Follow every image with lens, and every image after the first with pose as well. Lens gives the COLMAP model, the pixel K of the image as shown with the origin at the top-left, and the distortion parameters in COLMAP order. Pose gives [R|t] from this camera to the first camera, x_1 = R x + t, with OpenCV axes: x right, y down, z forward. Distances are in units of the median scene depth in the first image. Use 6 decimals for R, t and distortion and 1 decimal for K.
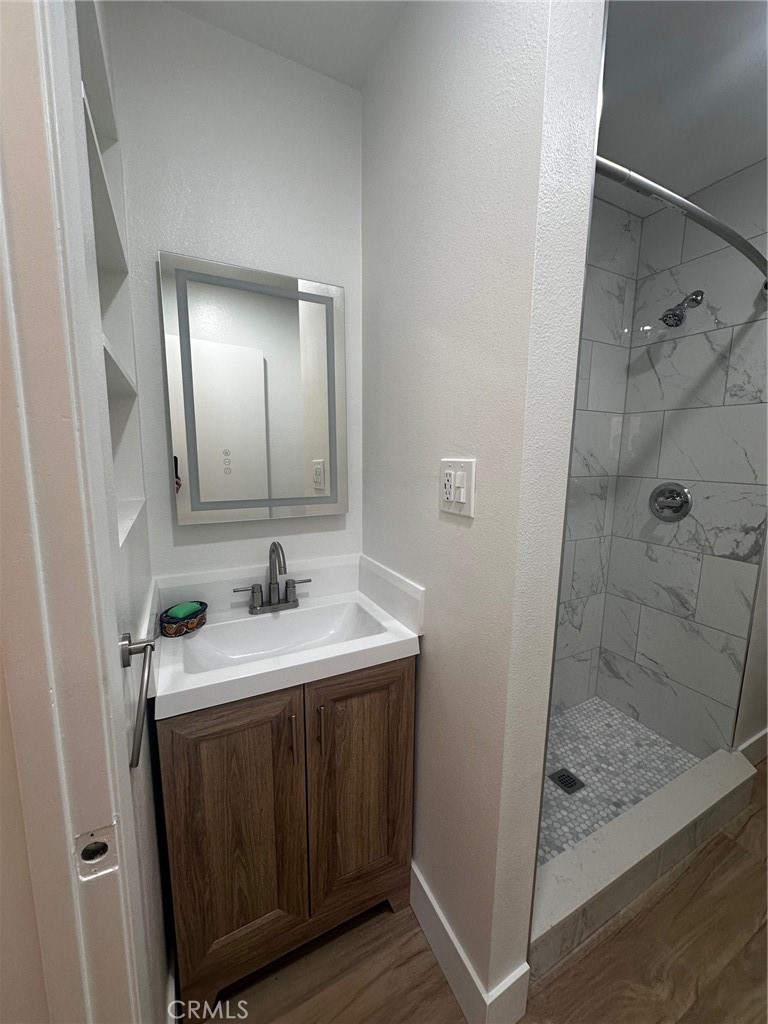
lens RADIAL K [[407.3, 0, 386.2], [0, 407.3, 512.9], [0, 0, 1]] dist [-0.003586, 0.000598]
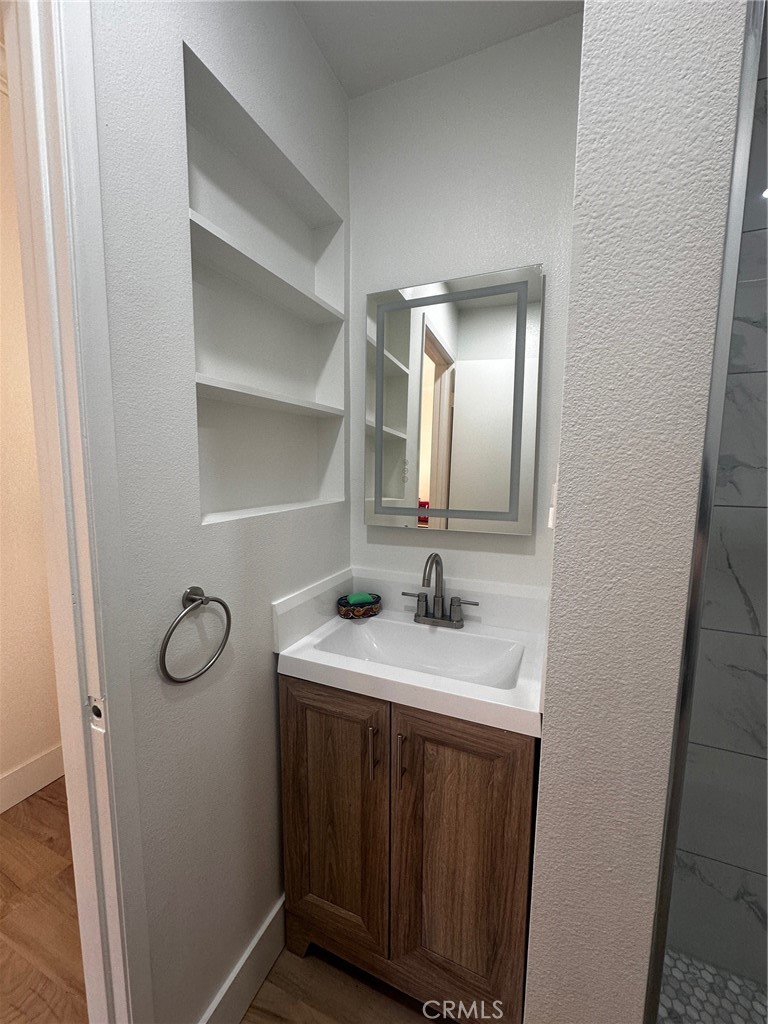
lens RADIAL K [[407.3, 0, 384.0], [0, 407.3, 512.6], [0, 0, 1]] dist [-0.003586, 0.000598]
pose [[0.638407, 0.081165, -0.765407, 0.400599], [-0.116135, 0.993197, 0.008455, -0.019864], [0.760887, 0.083492, 0.643491, 0.286526]]
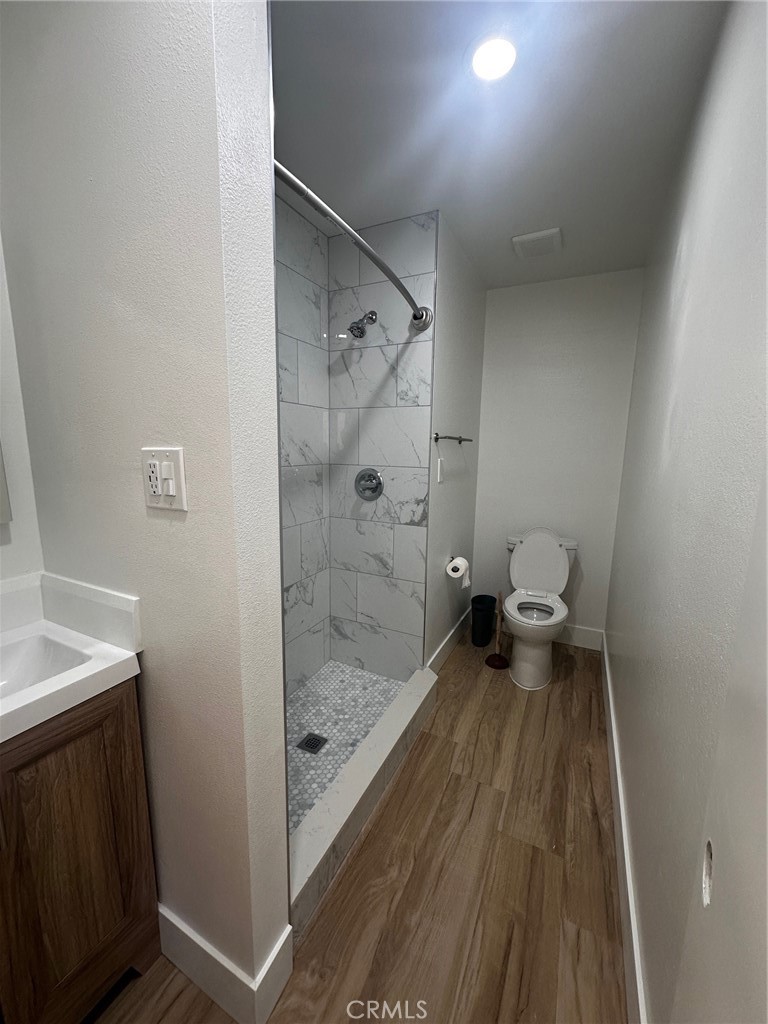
lens RADIAL K [[407.3, 0, 385.4], [0, 407.3, 513.5], [0, 0, 1]] dist [-0.003586, 0.000598]
pose [[0.803269, -0.096593, 0.587732, 0.024107], [0.084382, 0.995265, 0.048243, 0.008822], [-0.589609, 0.010842, 0.807616, -0.013531]]
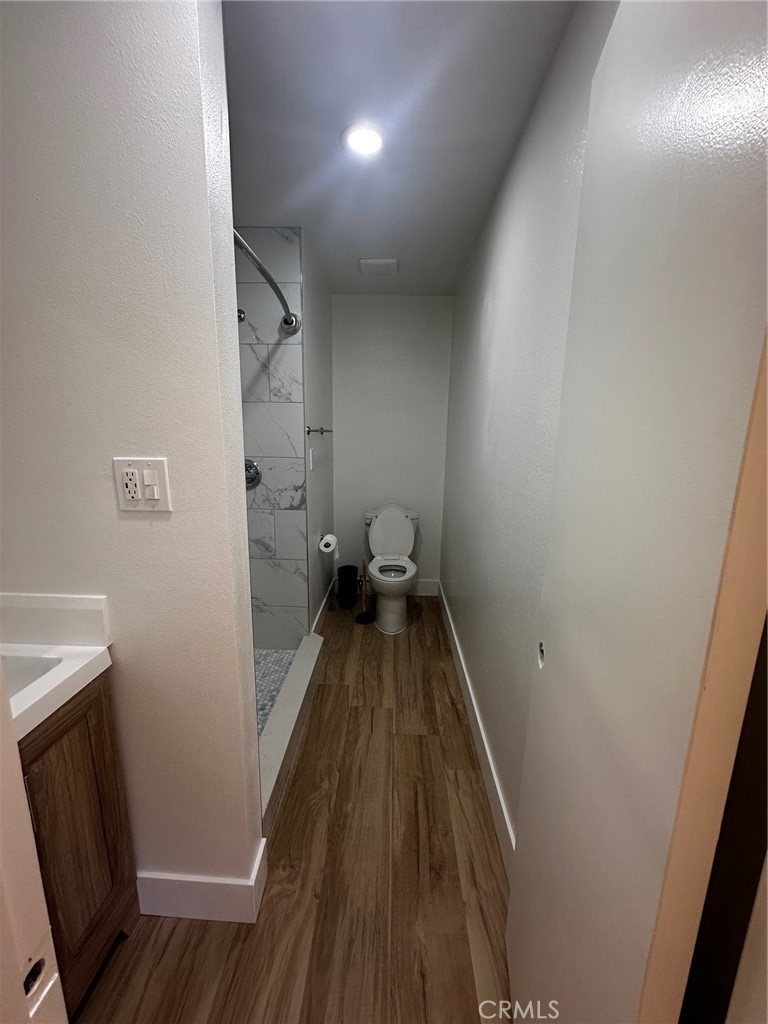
lens RADIAL K [[407.3, 0, 386.6], [0, 407.3, 512.3], [0, 0, 1]] dist [-0.003586, 0.000598]
pose [[0.483679, -0.177786, 0.856999, -0.339106], [0.119017, 0.983417, 0.136840, -0.051025], [-0.867116, 0.035811, 0.496817, -0.031646]]
